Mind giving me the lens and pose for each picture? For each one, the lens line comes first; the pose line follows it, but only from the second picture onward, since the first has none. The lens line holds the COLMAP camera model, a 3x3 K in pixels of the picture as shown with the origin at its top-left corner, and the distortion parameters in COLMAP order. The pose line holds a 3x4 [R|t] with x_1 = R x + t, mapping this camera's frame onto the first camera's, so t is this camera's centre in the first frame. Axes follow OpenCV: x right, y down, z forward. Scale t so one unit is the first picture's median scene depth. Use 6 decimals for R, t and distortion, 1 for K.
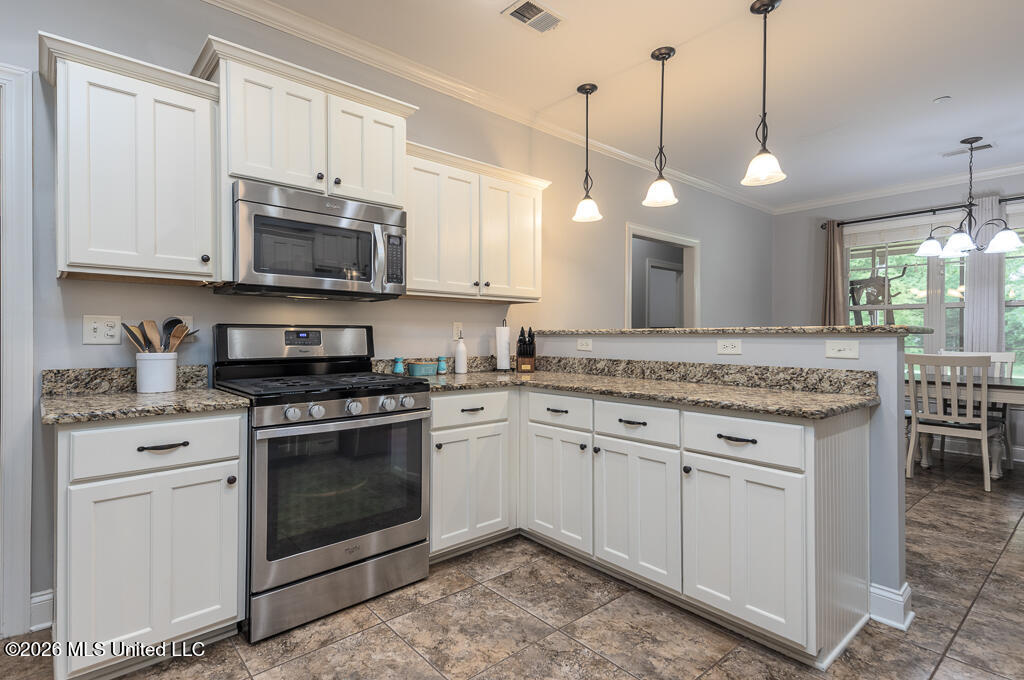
lens RADIAL K [[512.6, 0, 505.9], [0, 512.6, 336.1], [0, 0, 1]] dist [0.031727, -0.000574]
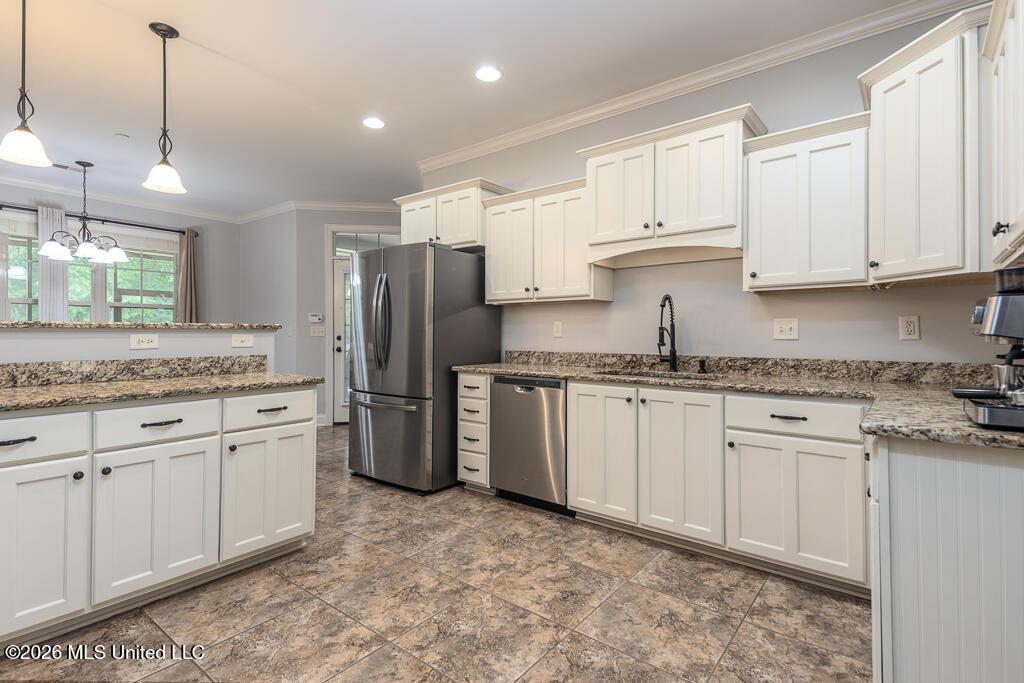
lens RADIAL K [[486.0, 0, 508.8], [0, 486.0, 336.5], [0, 0, 1]] dist [0.045607, -0.015286]
pose [[-0.188014, -0.010674, 0.982108, -0.733093], [-0.002370, 0.999943, 0.010414, -0.001159], [-0.982164, -0.000369, -0.188028, 0.530768]]
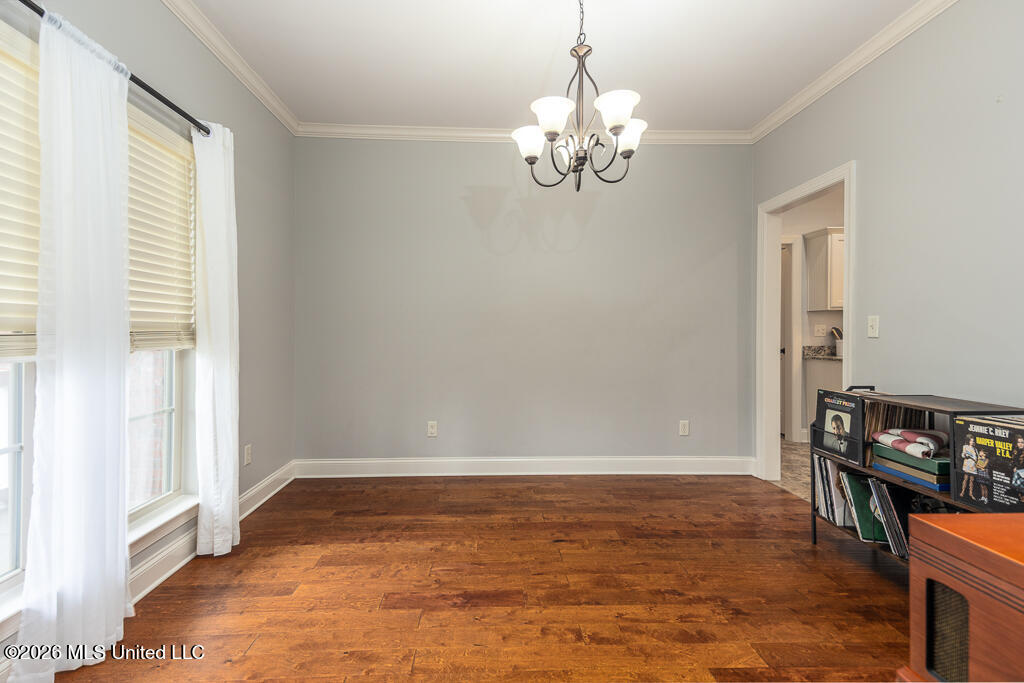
lens RADIAL K [[486.0, 0, 508.8], [0, 486.0, 336.5], [0, 0, 1]] dist [0.045607, -0.015286]
pose [[0.792225, 0.004014, -0.610215, -0.490731], [0.000571, 0.999973, 0.007319, -0.001098], [0.610228, -0.006147, 0.792202, -1.702673]]
